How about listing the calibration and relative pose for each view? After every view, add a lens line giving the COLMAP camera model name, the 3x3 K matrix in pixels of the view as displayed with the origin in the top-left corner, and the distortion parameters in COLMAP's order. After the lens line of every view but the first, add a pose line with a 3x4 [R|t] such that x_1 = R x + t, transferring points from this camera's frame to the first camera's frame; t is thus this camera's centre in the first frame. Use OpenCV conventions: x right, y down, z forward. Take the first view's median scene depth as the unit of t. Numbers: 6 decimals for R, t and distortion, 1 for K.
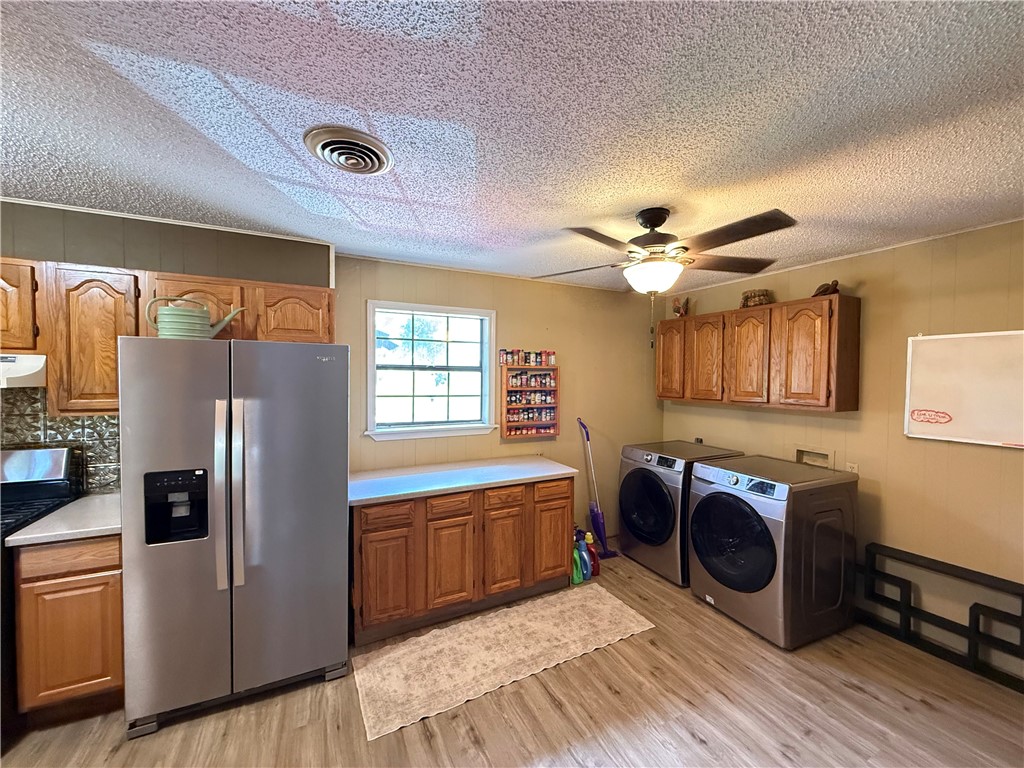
lens RADIAL K [[407.3, 0, 512.6], [0, 407.3, 384.9], [0, 0, 1]] dist [-0.000892, -0.000075]
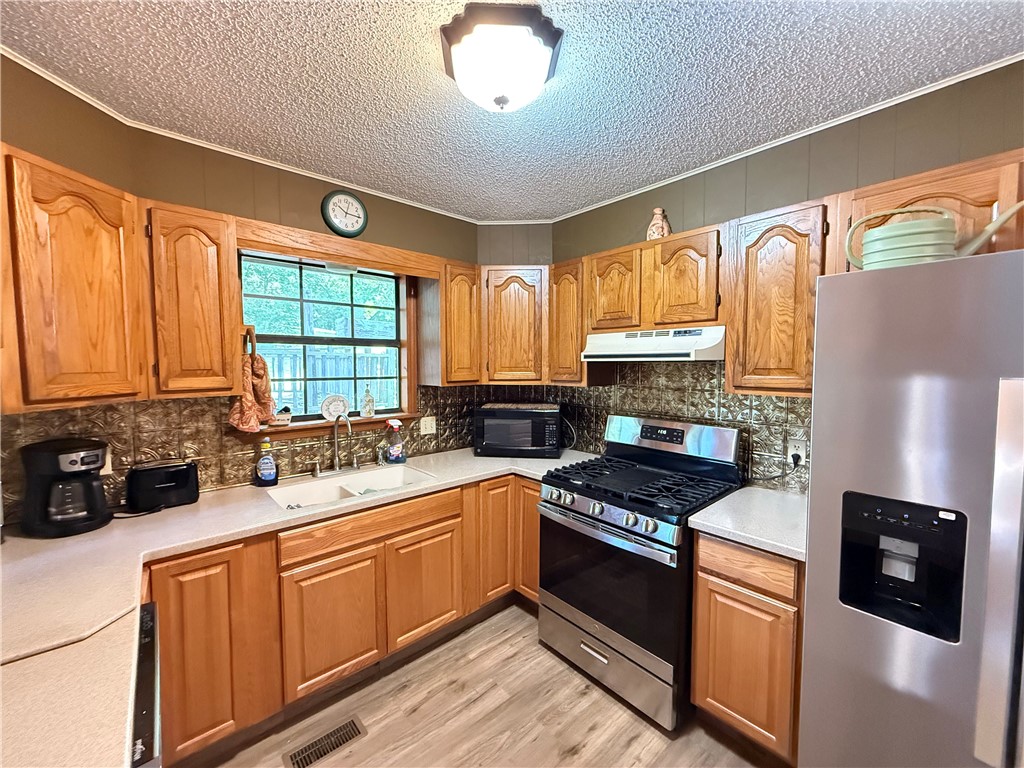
lens RADIAL K [[407.3, 0, 508.3], [0, 407.3, 385.7], [0, 0, 1]] dist [-0.000892, -0.000075]
pose [[0.260304, 0.042140, -0.964607, -0.338193], [-0.019470, 0.999073, 0.038392, 0.031402], [0.965330, 0.008787, 0.260883, 0.255841]]
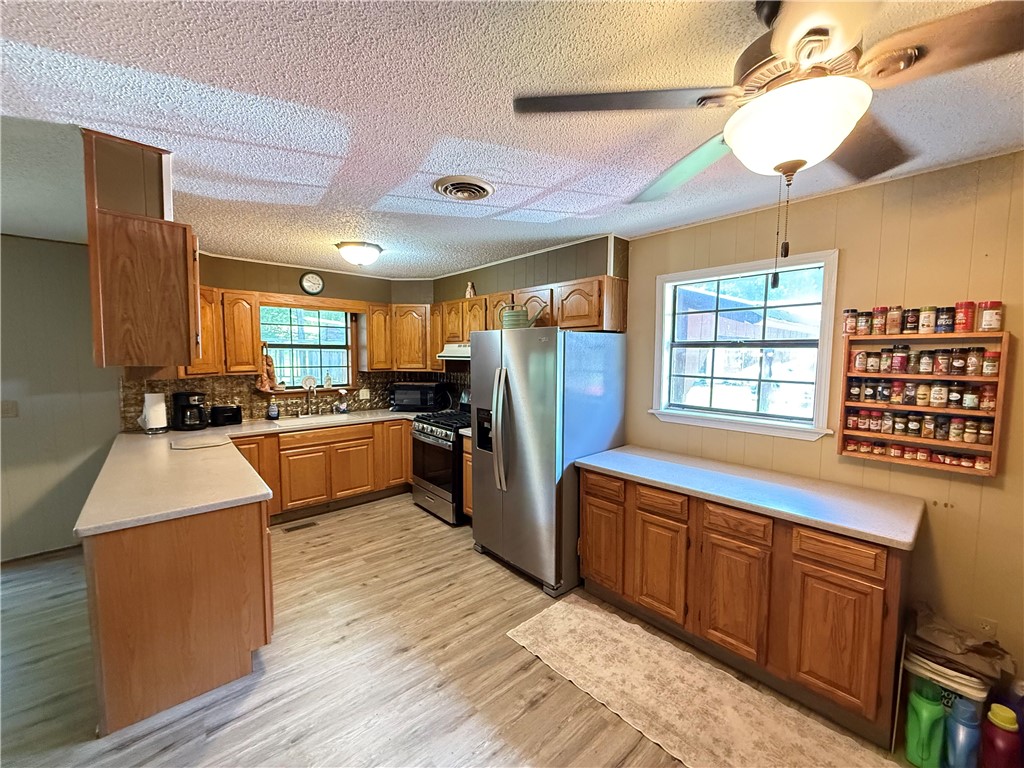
lens RADIAL K [[407.3, 0, 508.7], [0, 407.3, 385.2], [0, 0, 1]] dist [-0.000892, -0.000075]
pose [[0.257261, 0.067464, -0.963984, 0.656096], [-0.027225, 0.997670, 0.062556, 0.001780], [0.965958, 0.010152, 0.258499, 0.515264]]
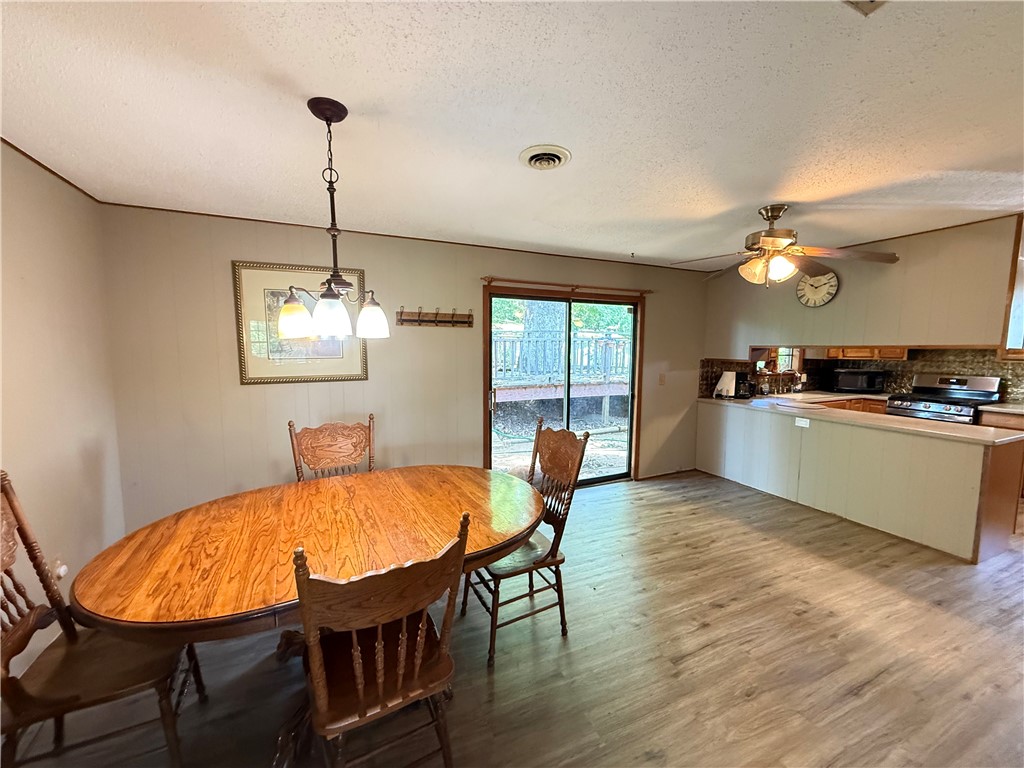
lens RADIAL K [[407.3, 0, 511.5], [0, 407.3, 387.4], [0, 0, 1]] dist [-0.000892, -0.000075]
pose [[-0.040731, 0.083616, -0.995665, 1.058845], [-0.029712, 0.995950, 0.084855, 0.094777], [0.998728, 0.033040, -0.038082, -1.378888]]
